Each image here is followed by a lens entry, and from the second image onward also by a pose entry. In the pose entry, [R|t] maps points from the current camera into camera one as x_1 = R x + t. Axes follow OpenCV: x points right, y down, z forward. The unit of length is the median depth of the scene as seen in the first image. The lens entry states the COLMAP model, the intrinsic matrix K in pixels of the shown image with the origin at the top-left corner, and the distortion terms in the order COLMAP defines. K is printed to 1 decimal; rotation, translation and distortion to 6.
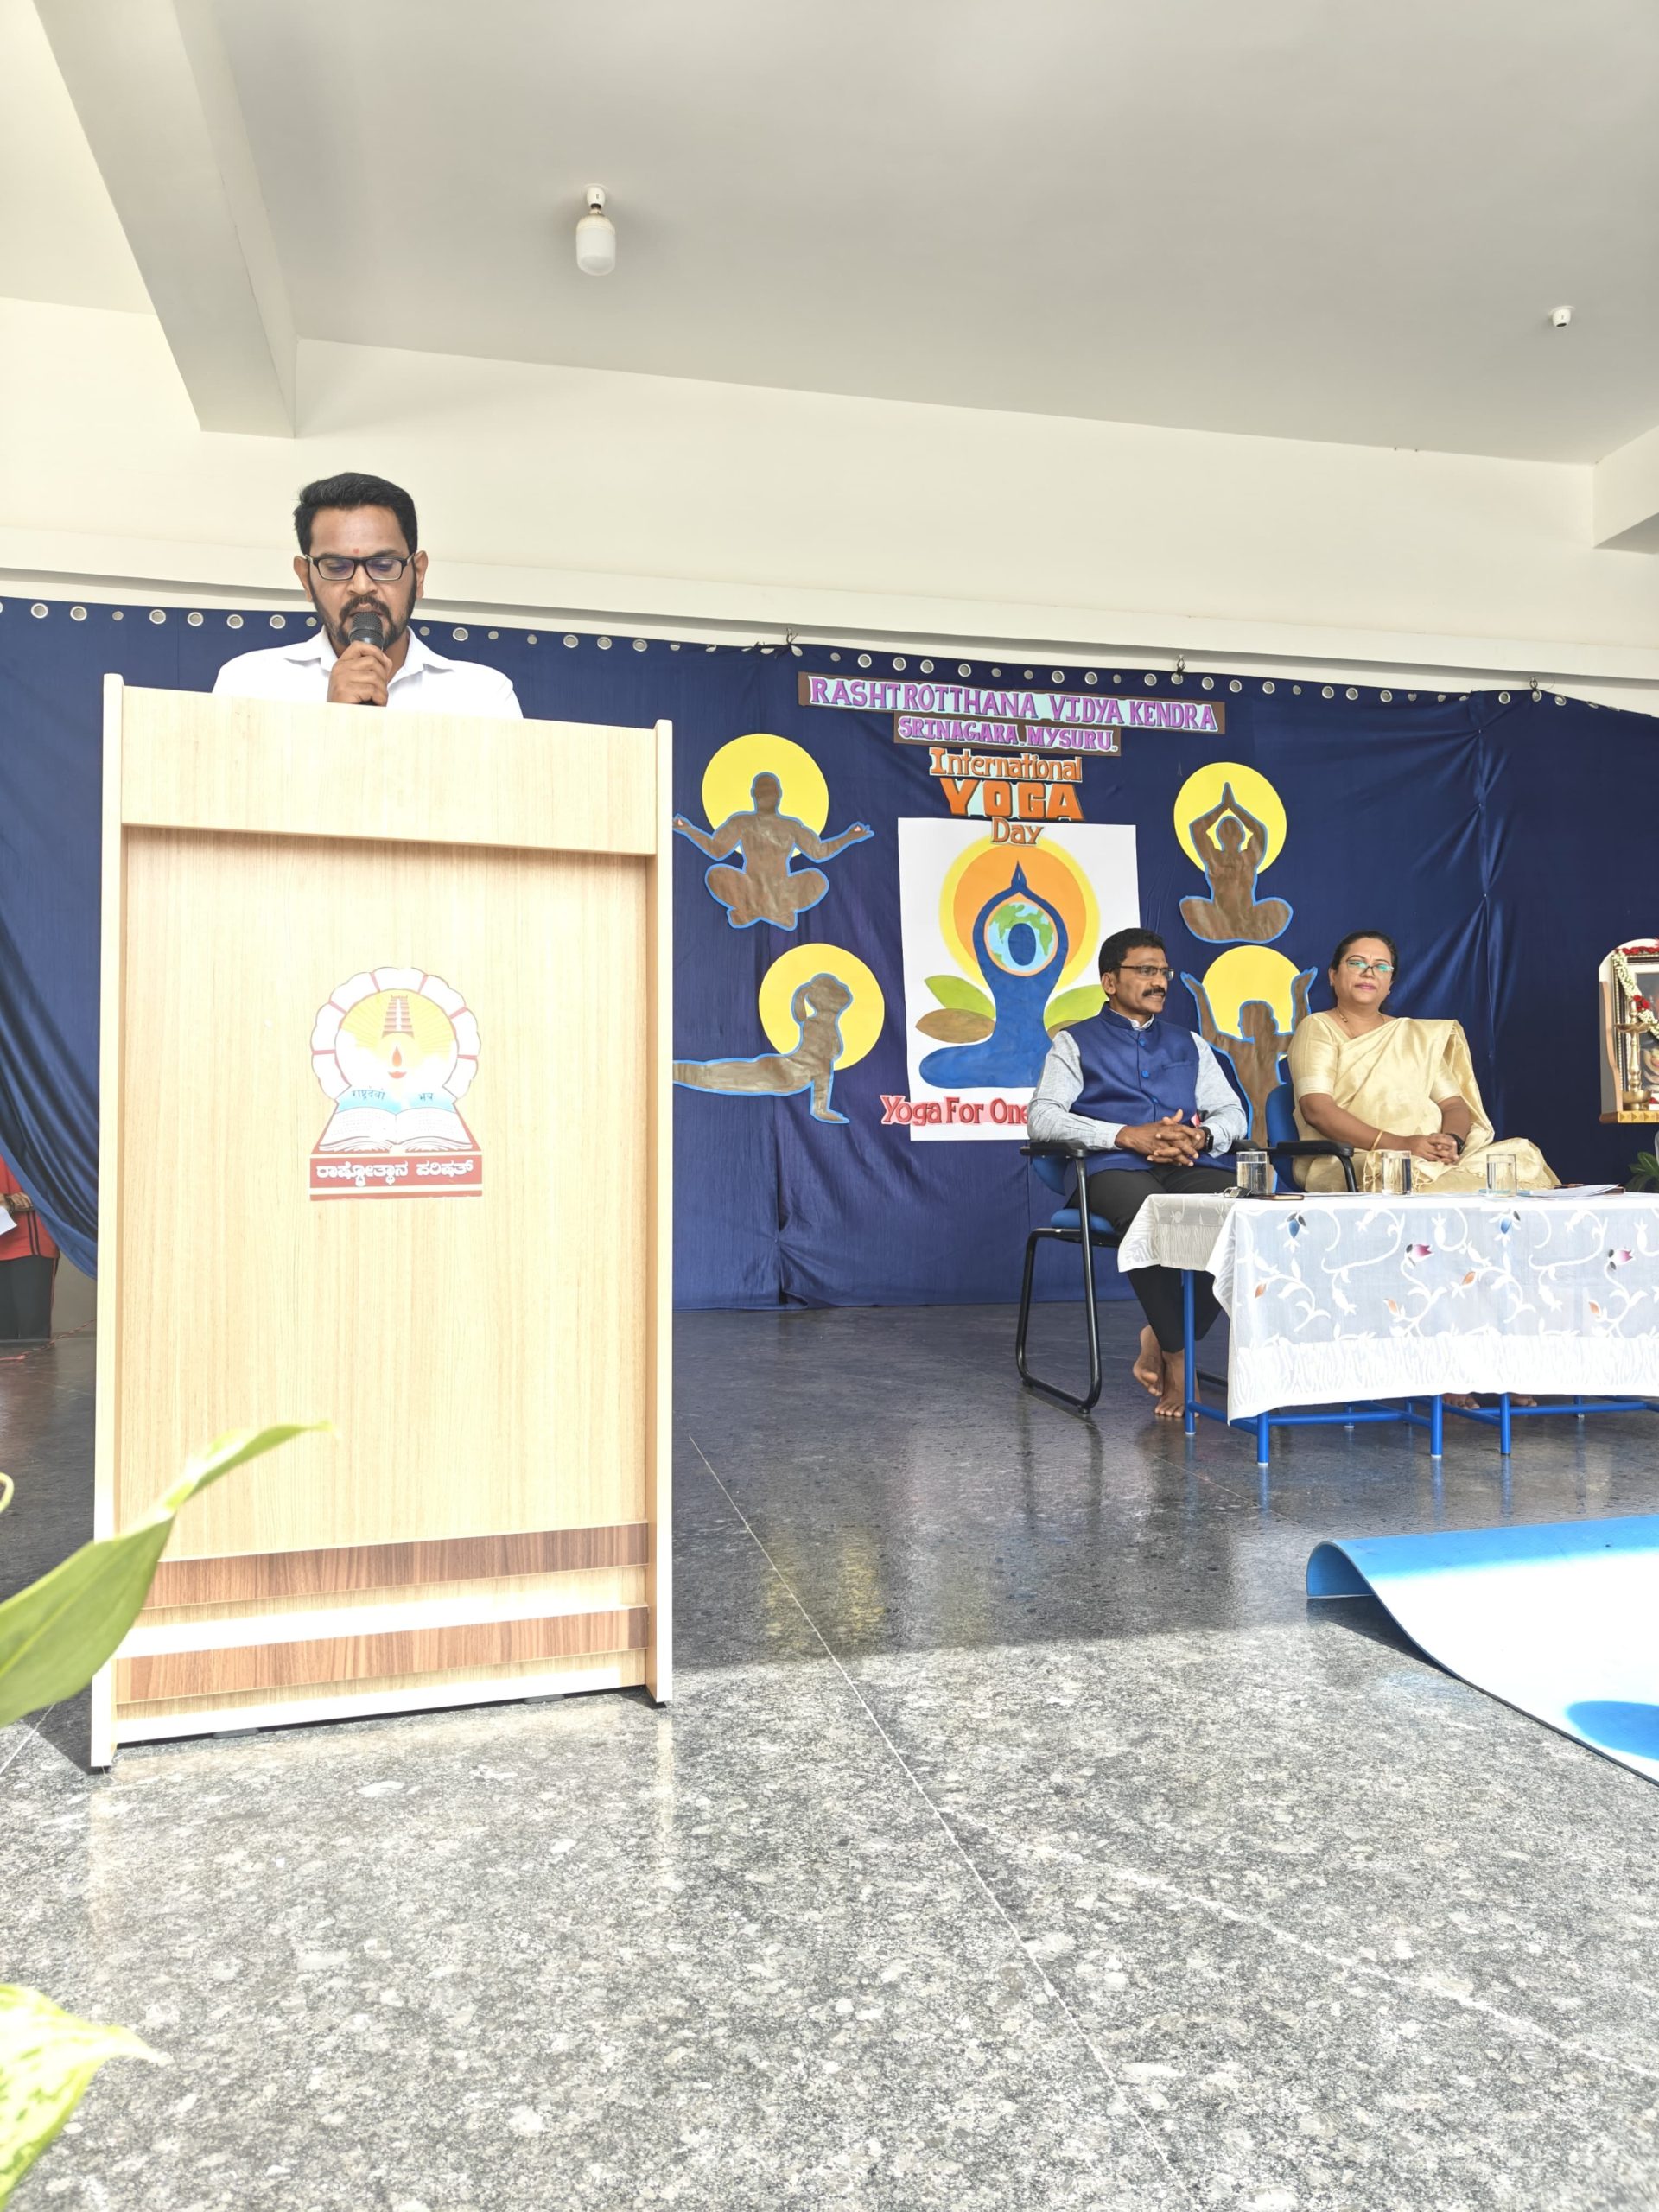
lens RADIAL K [[1612.8, 0, 828.1], [0, 1612.8, 1035.7], [0, 0, 1]] dist [-0.007039, -0.000187]
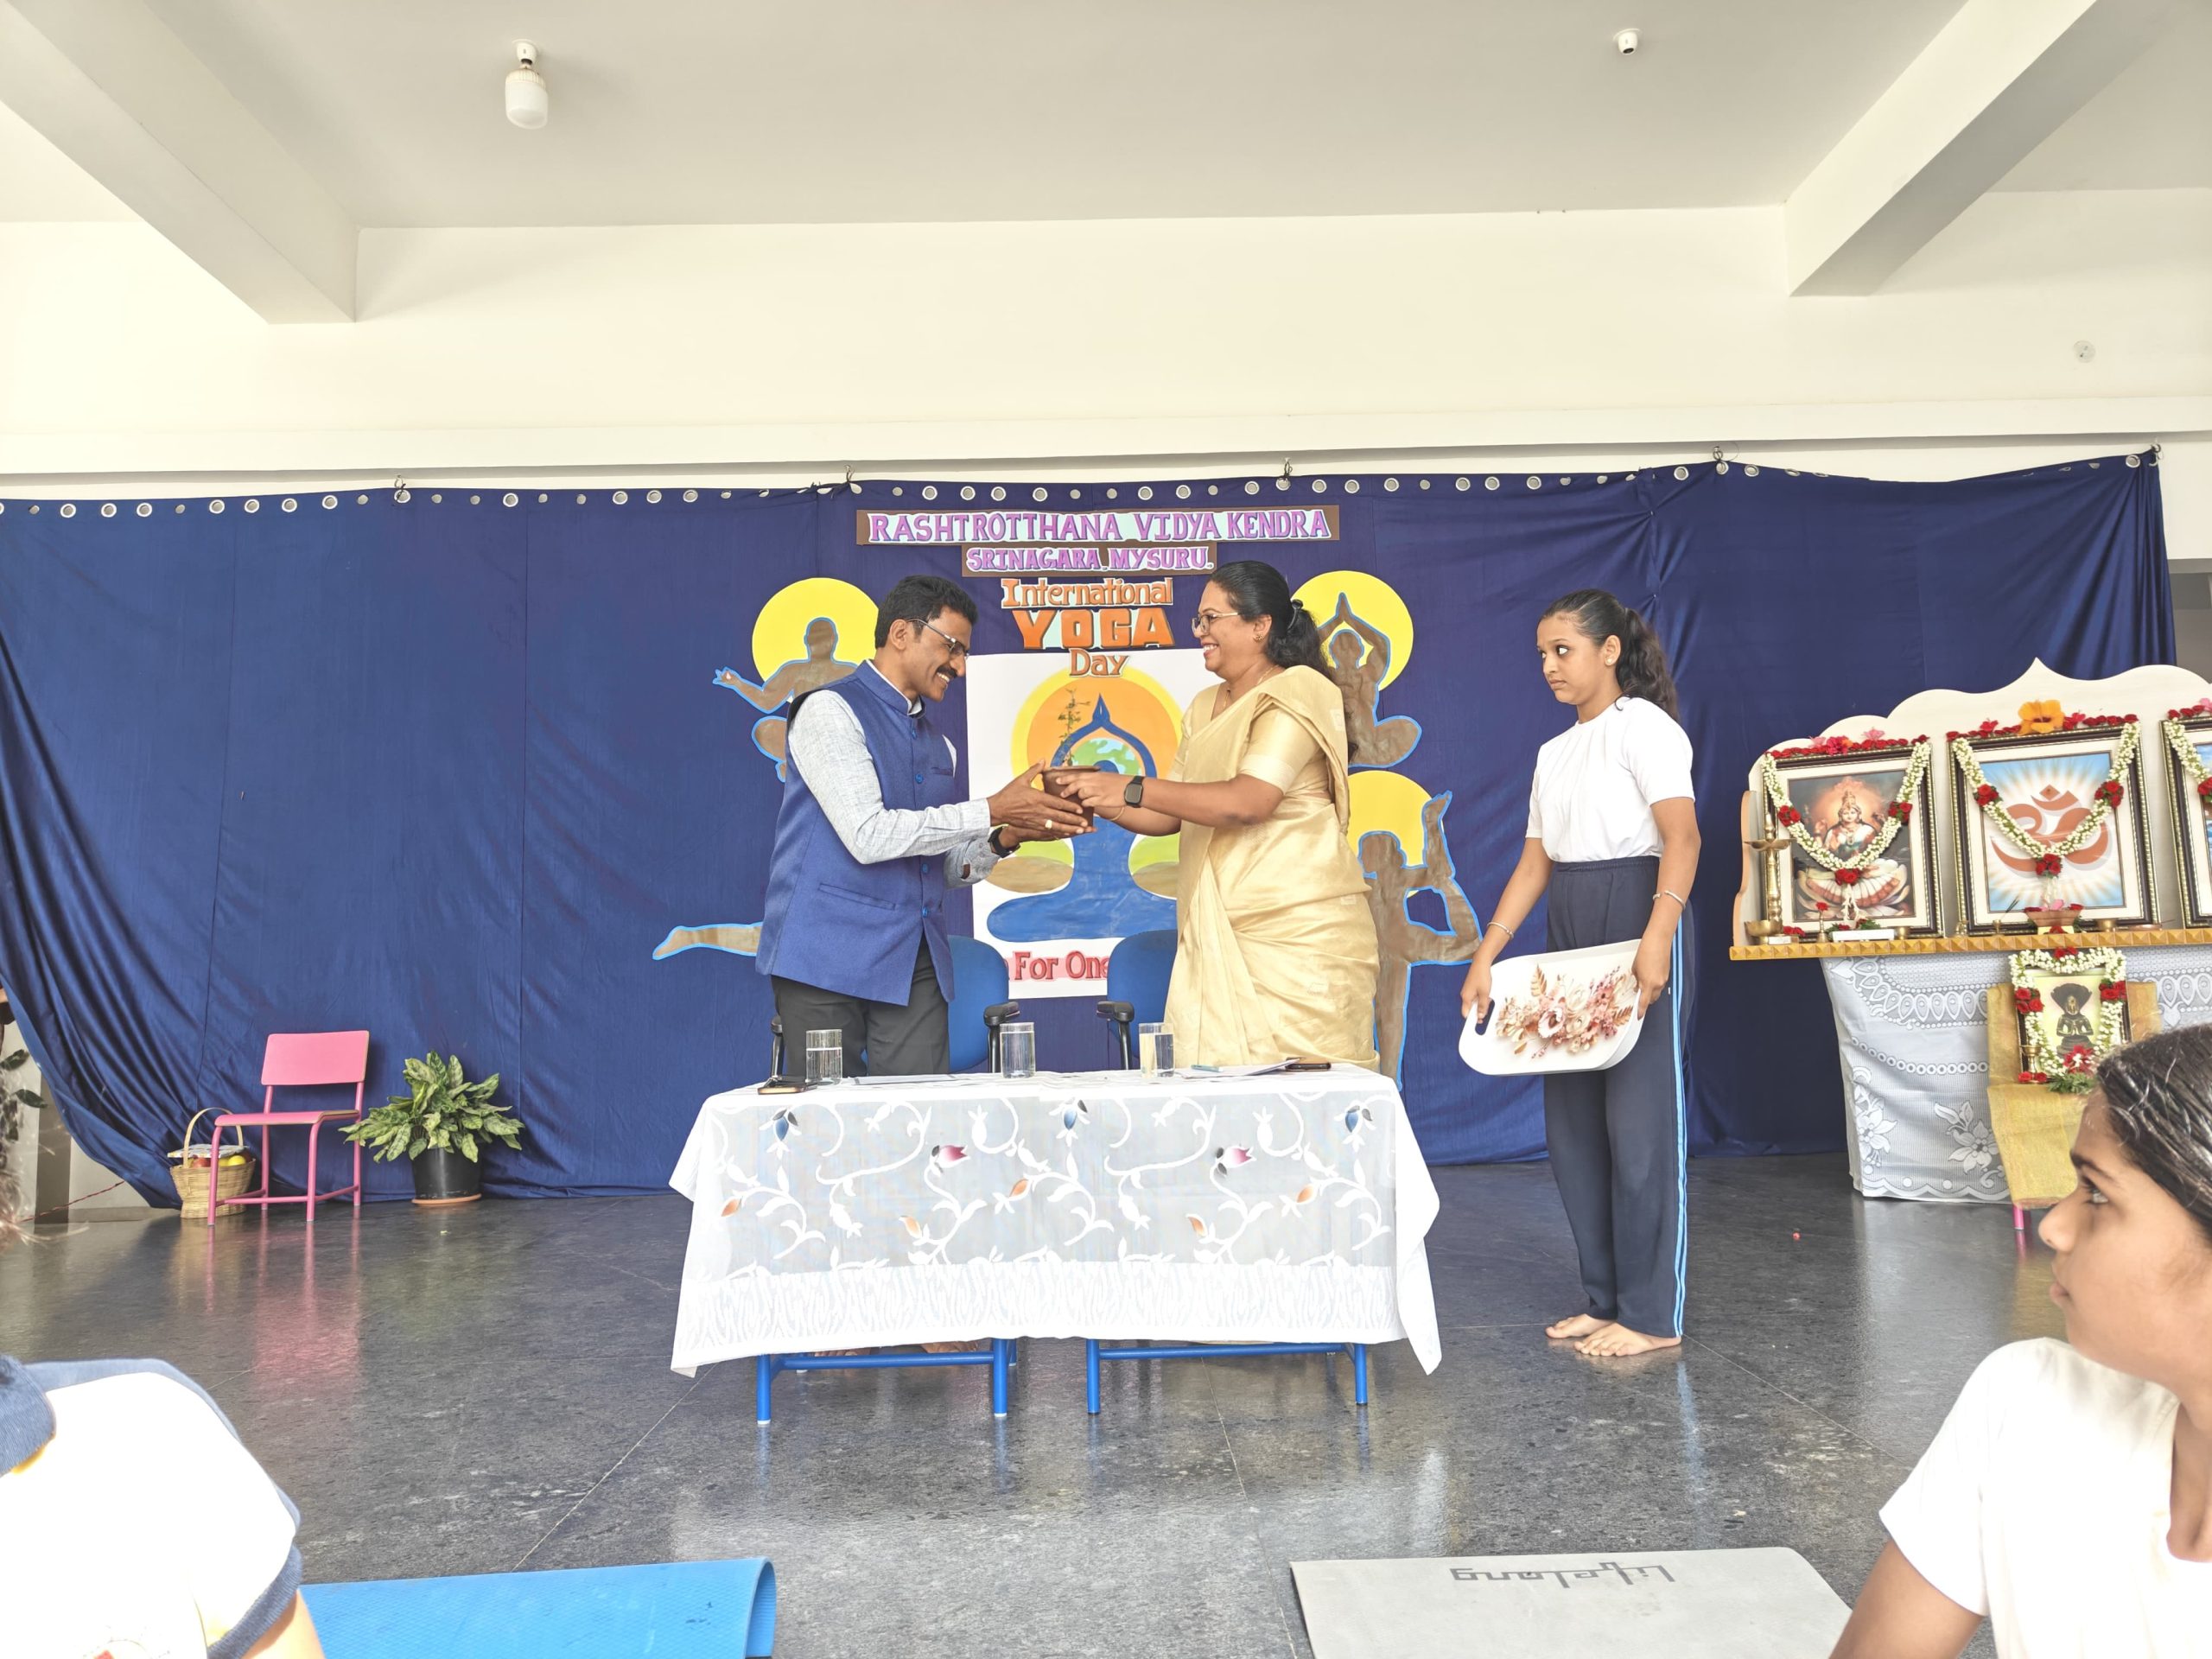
lens RADIAL K [[1559.8, 0, 1127.9], [0, 1559.8, 824.9], [0, 0, 1]] dist [0.027732, -0.035906]
pose [[0.982968, -0.046658, -0.177754, 0.289964], [0.040420, 0.998439, -0.038552, 0.002354], [0.179276, 0.030711, 0.983319, 0.123034]]
